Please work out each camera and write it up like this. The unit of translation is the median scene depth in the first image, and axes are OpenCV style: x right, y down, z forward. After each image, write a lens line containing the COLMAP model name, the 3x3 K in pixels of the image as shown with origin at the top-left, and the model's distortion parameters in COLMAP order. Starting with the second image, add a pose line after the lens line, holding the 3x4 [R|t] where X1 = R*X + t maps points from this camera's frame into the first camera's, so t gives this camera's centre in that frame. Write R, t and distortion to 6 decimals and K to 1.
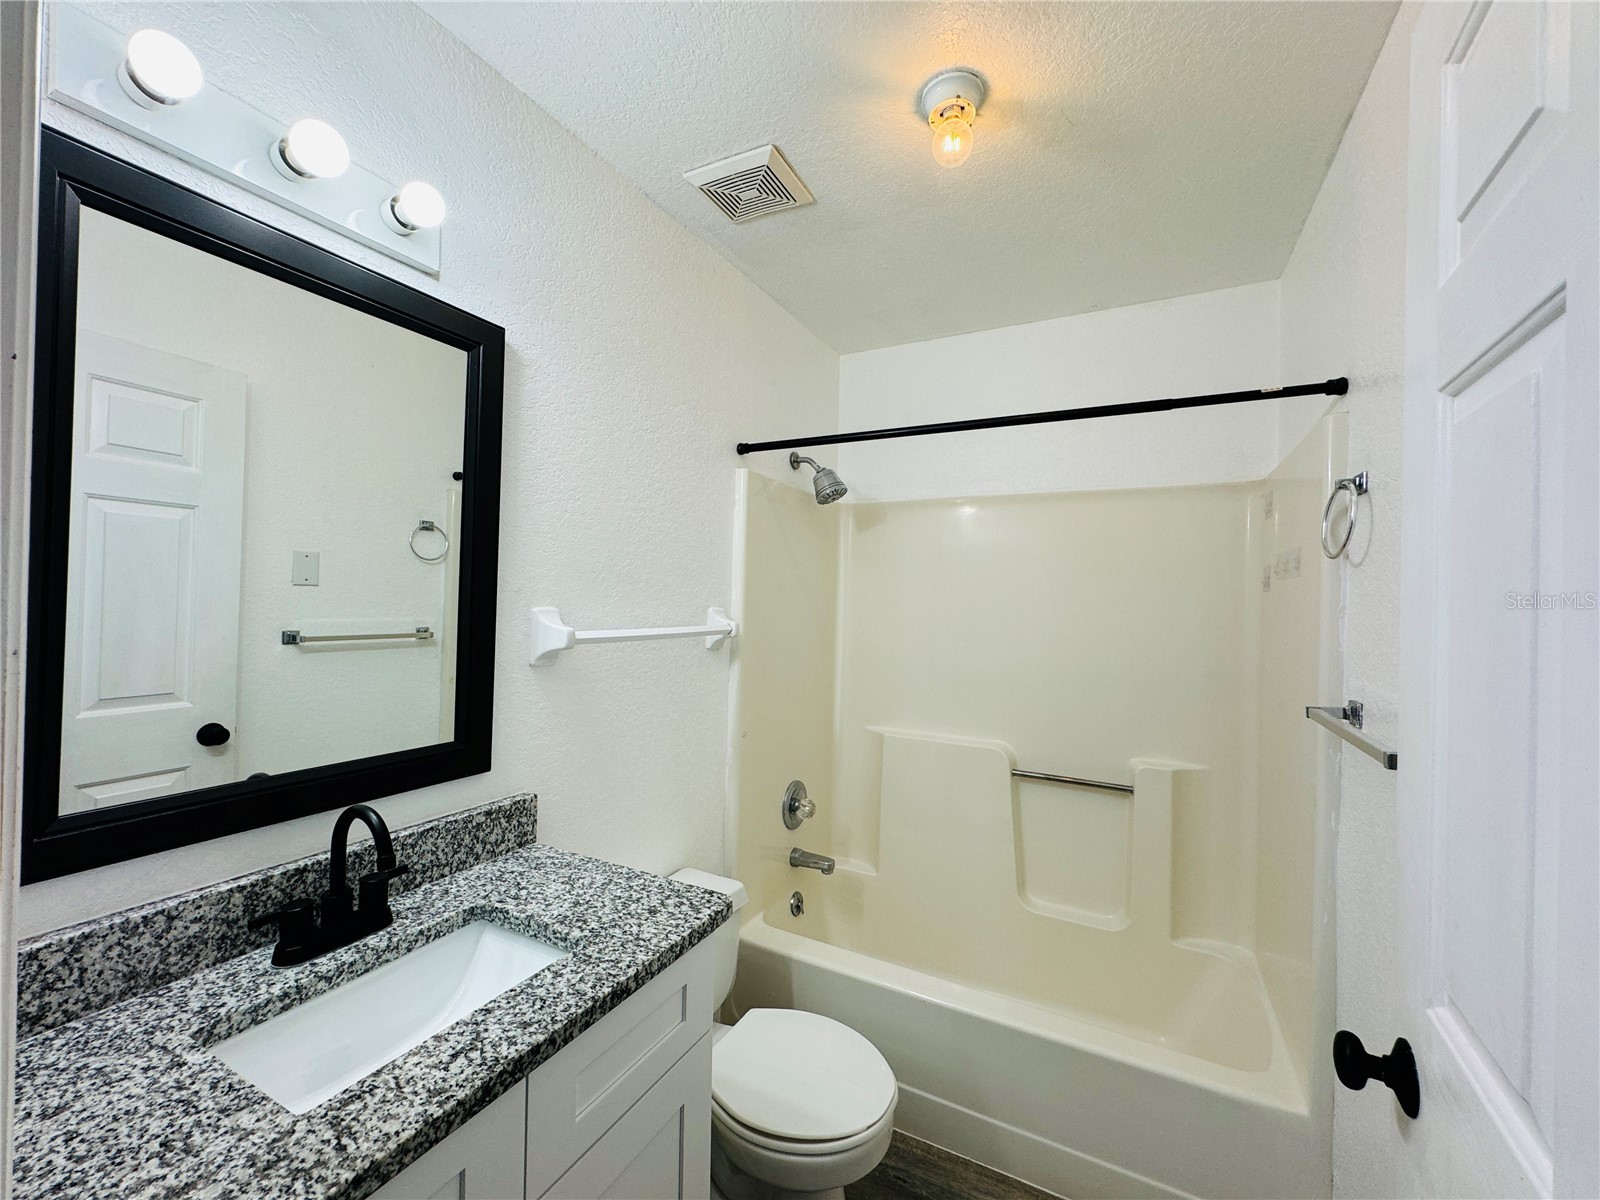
lens RADIAL K [[641.9, 0, 802.5], [0, 641.9, 593.7], [0, 0, 1]] dist [-0.000249, -0.000366]
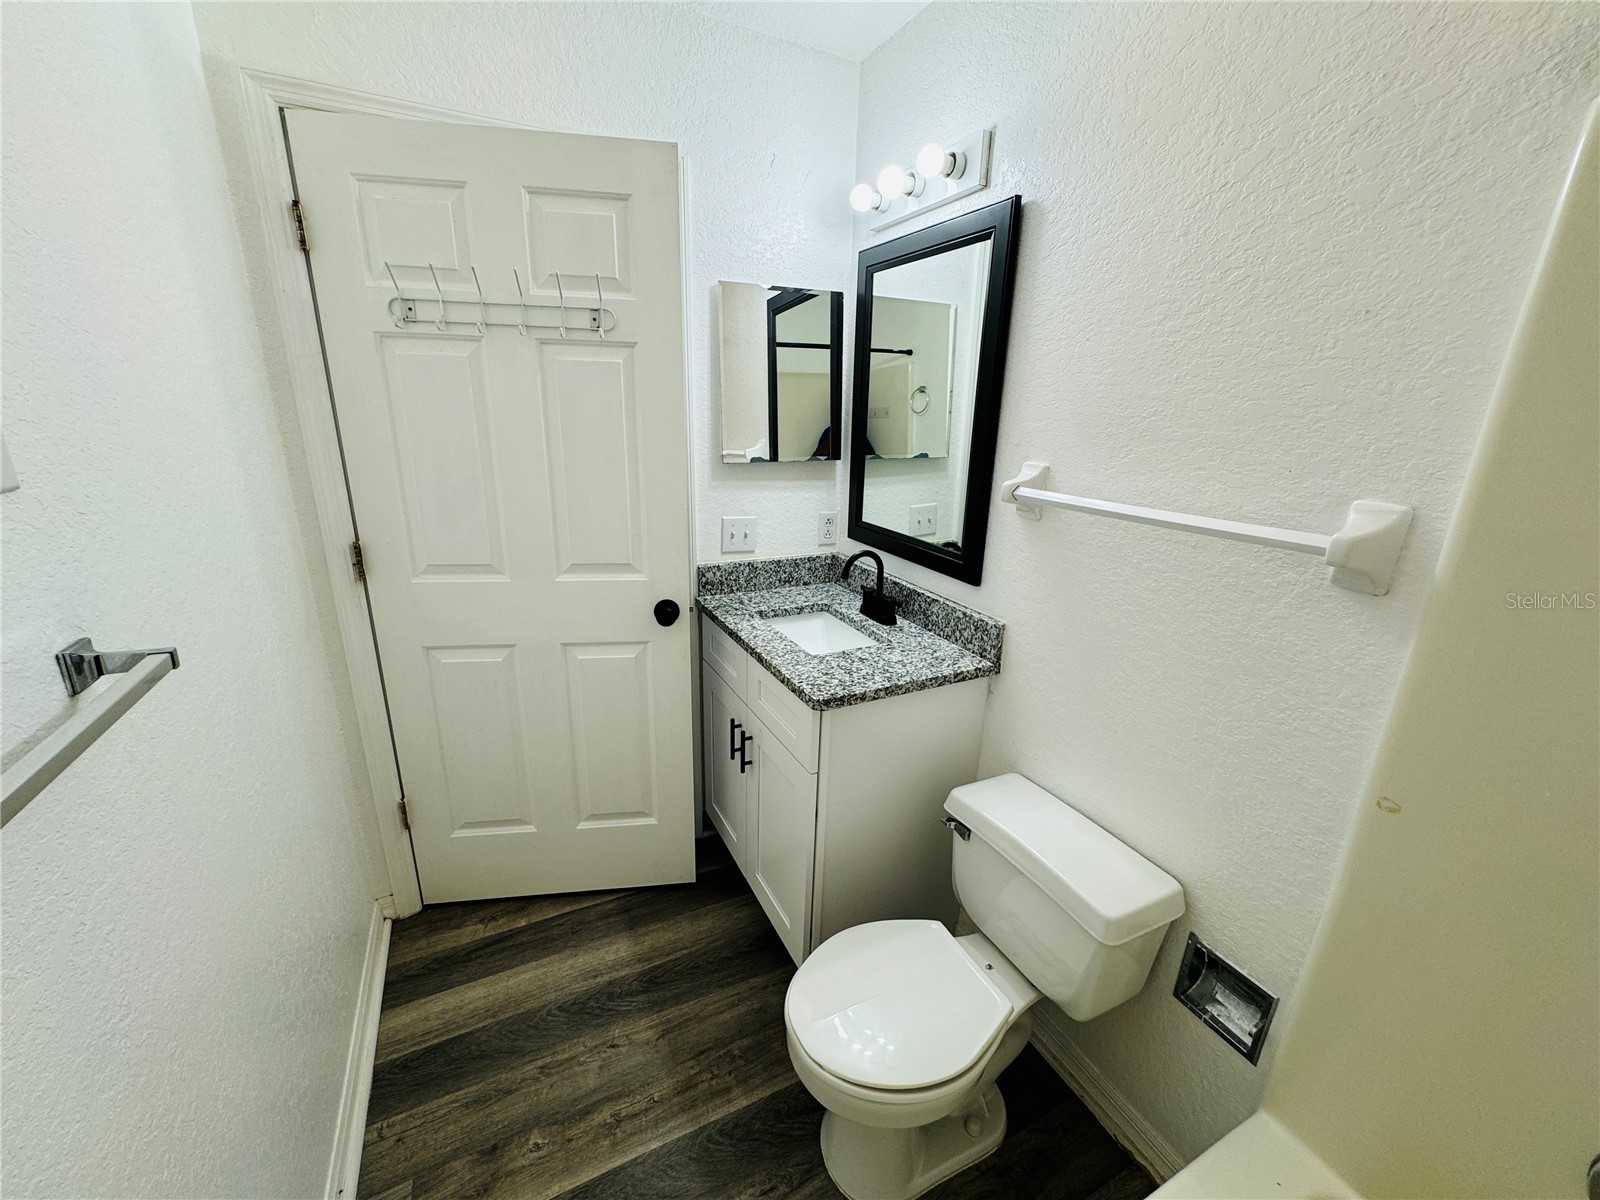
lens RADIAL K [[641.9, 0, 796.2], [0, 641.9, 600.4], [0, 0, 1]] dist [-0.000249, -0.000366]
pose [[-0.587514, 0.205728, -0.782626, 0.815500], [-0.025556, 0.961944, 0.272050, -0.043823], [0.808810, 0.179834, -0.559898, 1.572343]]
